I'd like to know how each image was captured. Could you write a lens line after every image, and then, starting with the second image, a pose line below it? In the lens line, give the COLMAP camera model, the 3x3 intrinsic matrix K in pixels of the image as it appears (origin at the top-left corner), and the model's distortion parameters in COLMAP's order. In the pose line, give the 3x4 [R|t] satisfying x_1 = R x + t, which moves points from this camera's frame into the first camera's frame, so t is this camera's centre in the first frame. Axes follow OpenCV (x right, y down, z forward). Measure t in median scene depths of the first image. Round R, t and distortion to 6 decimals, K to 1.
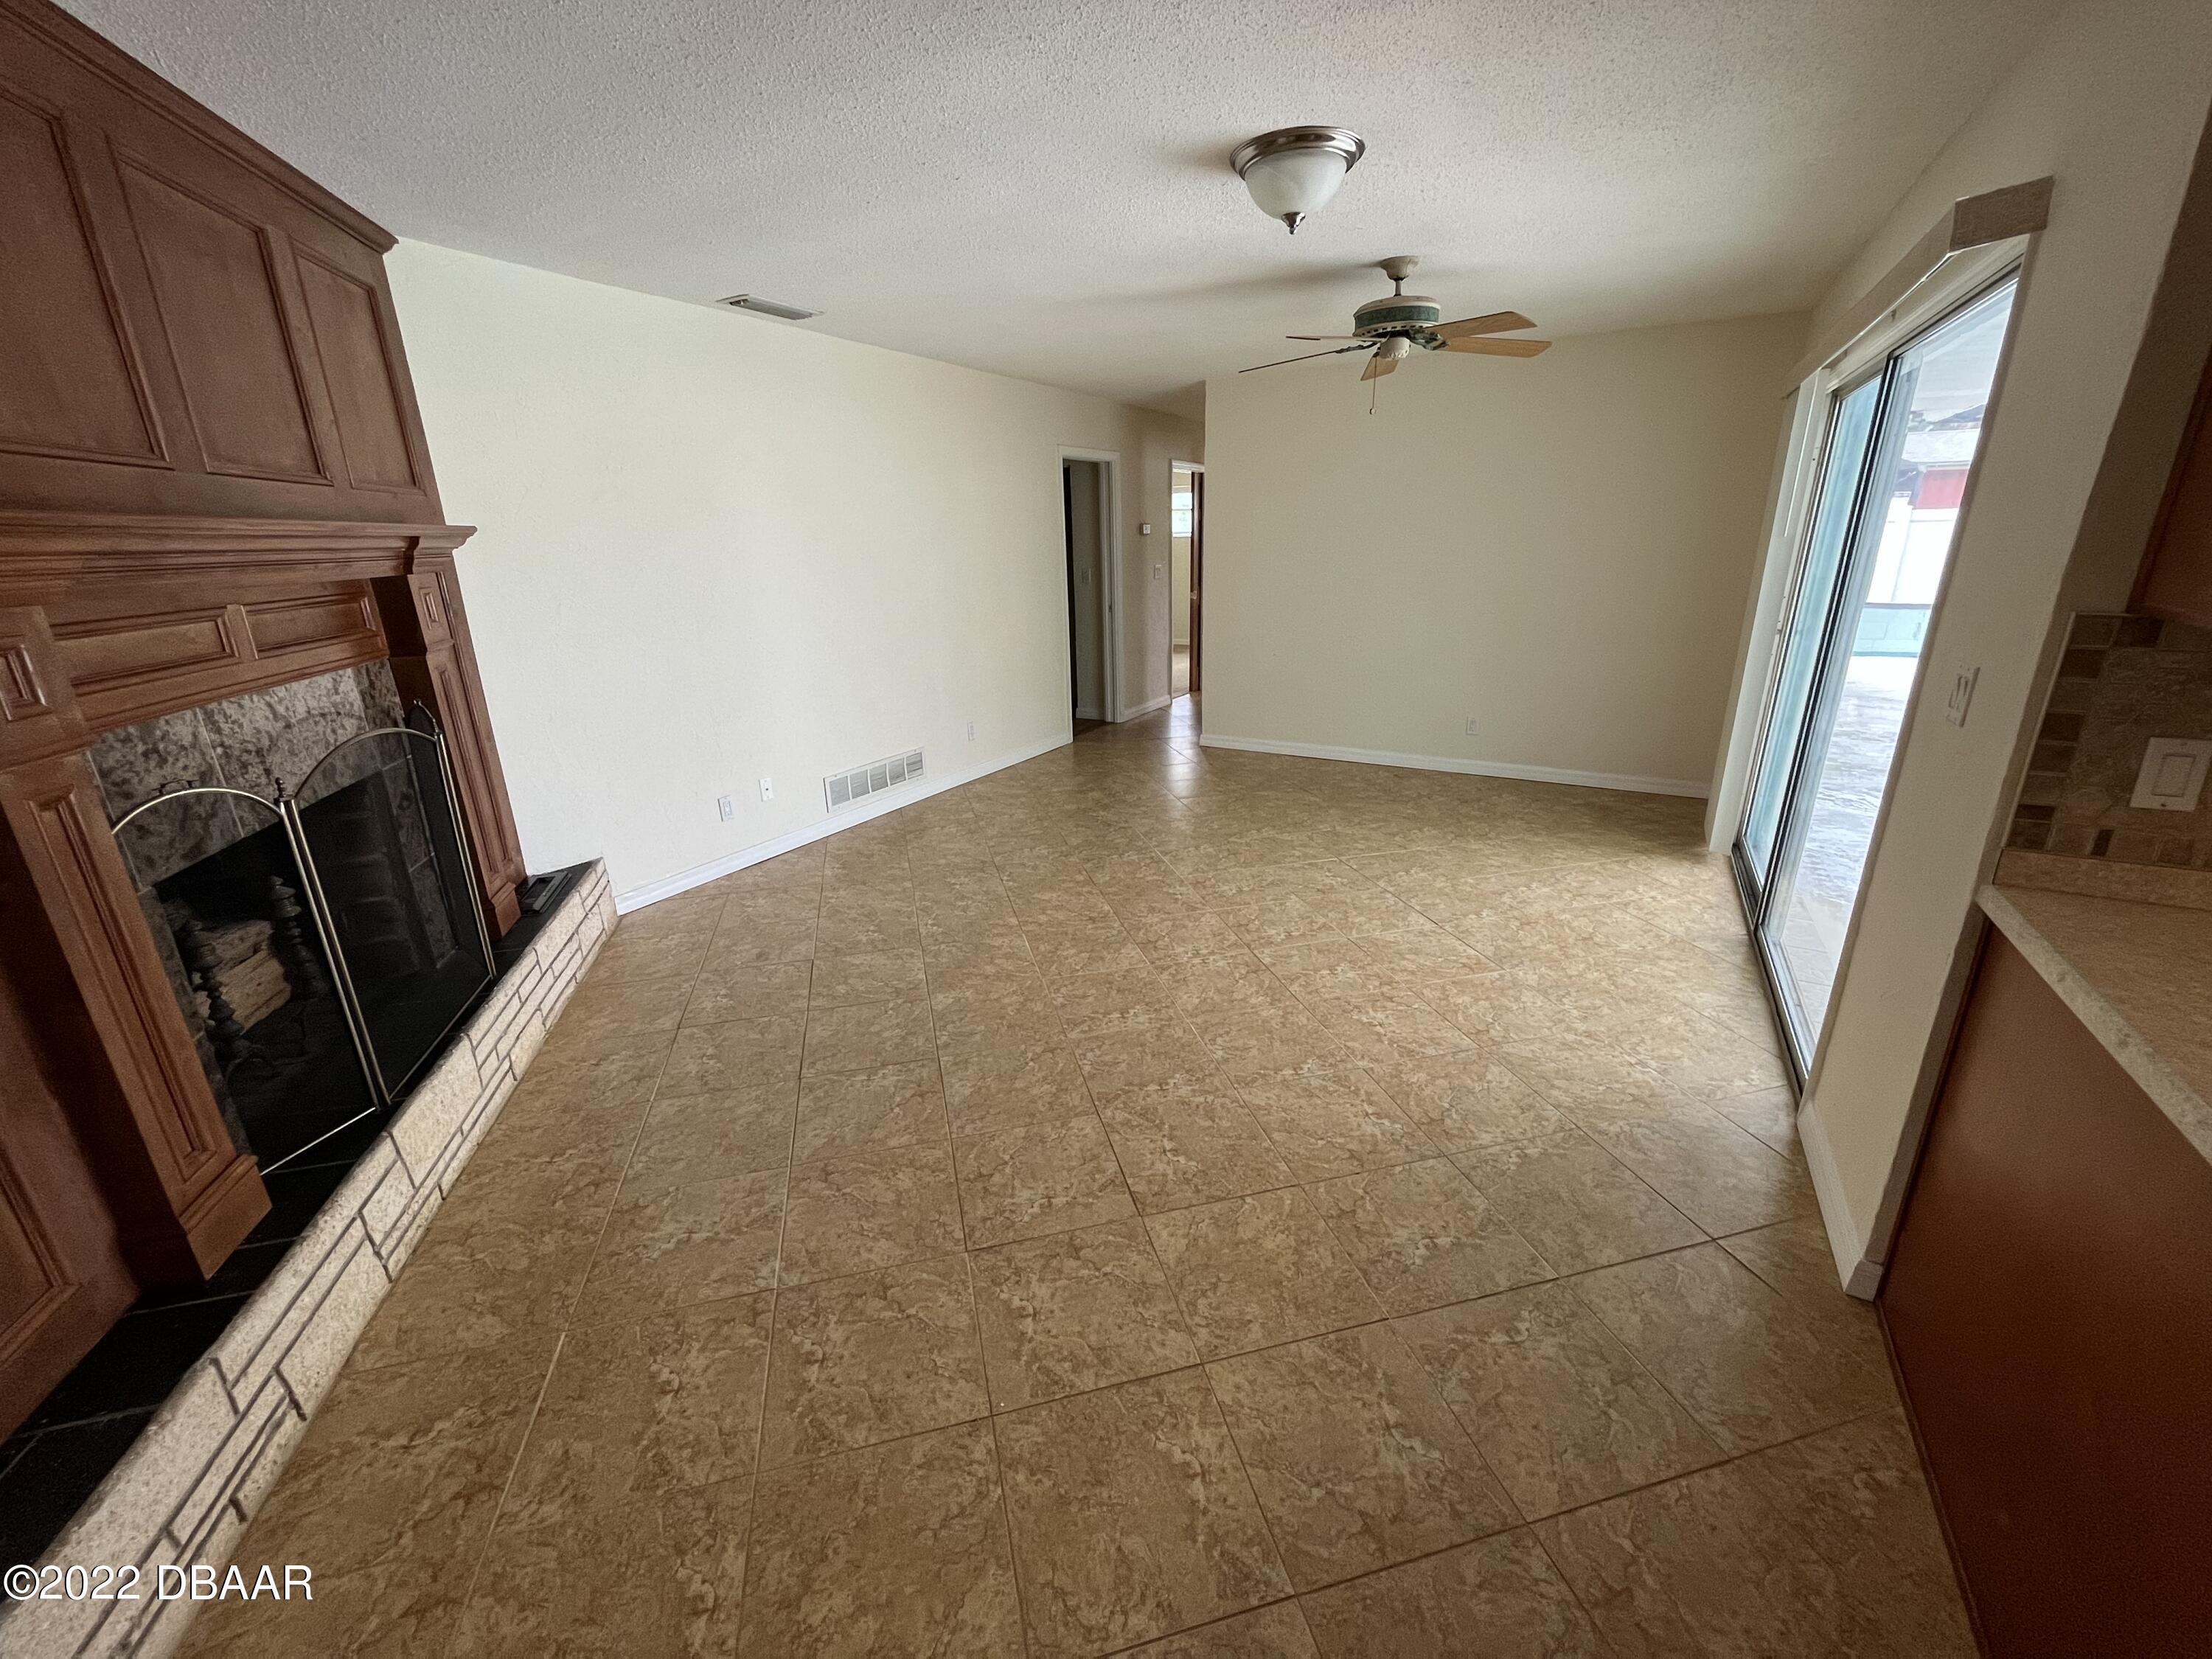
lens RADIAL K [[888.2, 0, 1100.3], [0, 888.2, 825.4], [0, 0, 1]] dist [-0.002292, -0.000216]
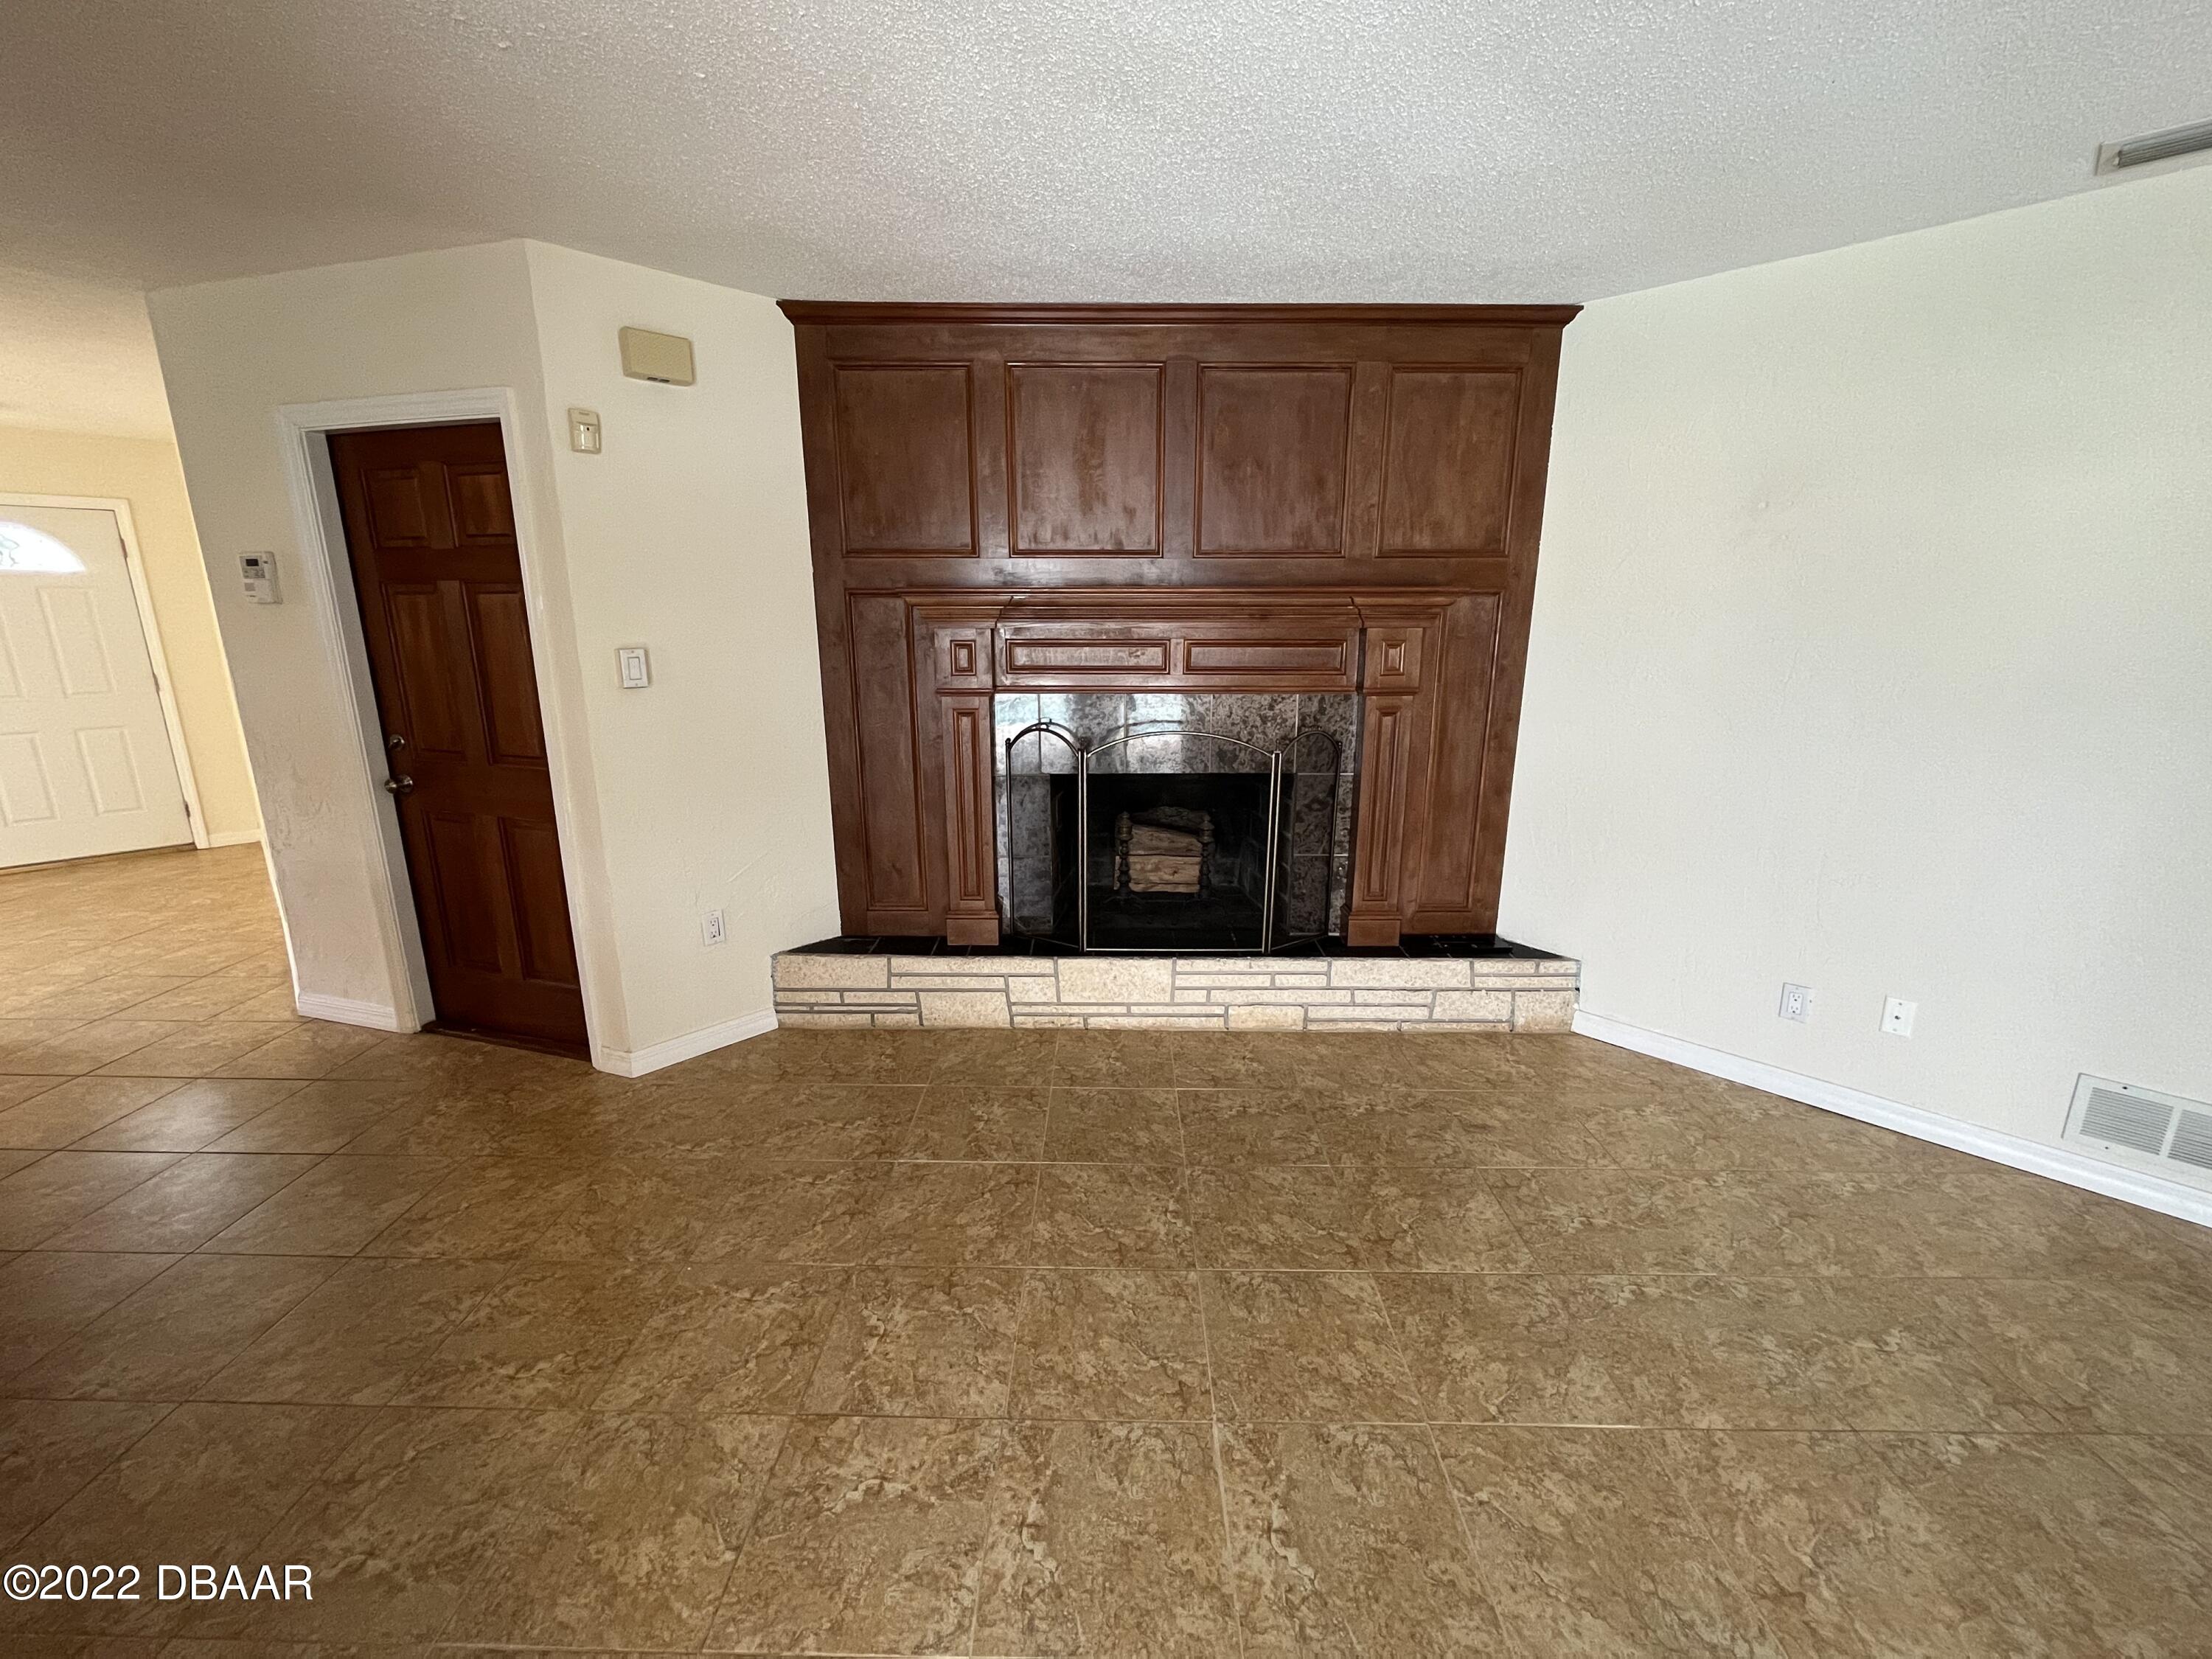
lens RADIAL K [[888.2, 0, 1100.3], [0, 888.2, 825.4], [0, 0, 1]] dist [-0.002292, -0.000216]
pose [[-0.264768, 0.249316, -0.931525, 0.521685], [-0.294655, 0.898882, 0.324329, -0.350960], [0.918192, 0.360350, -0.164533, 1.035060]]
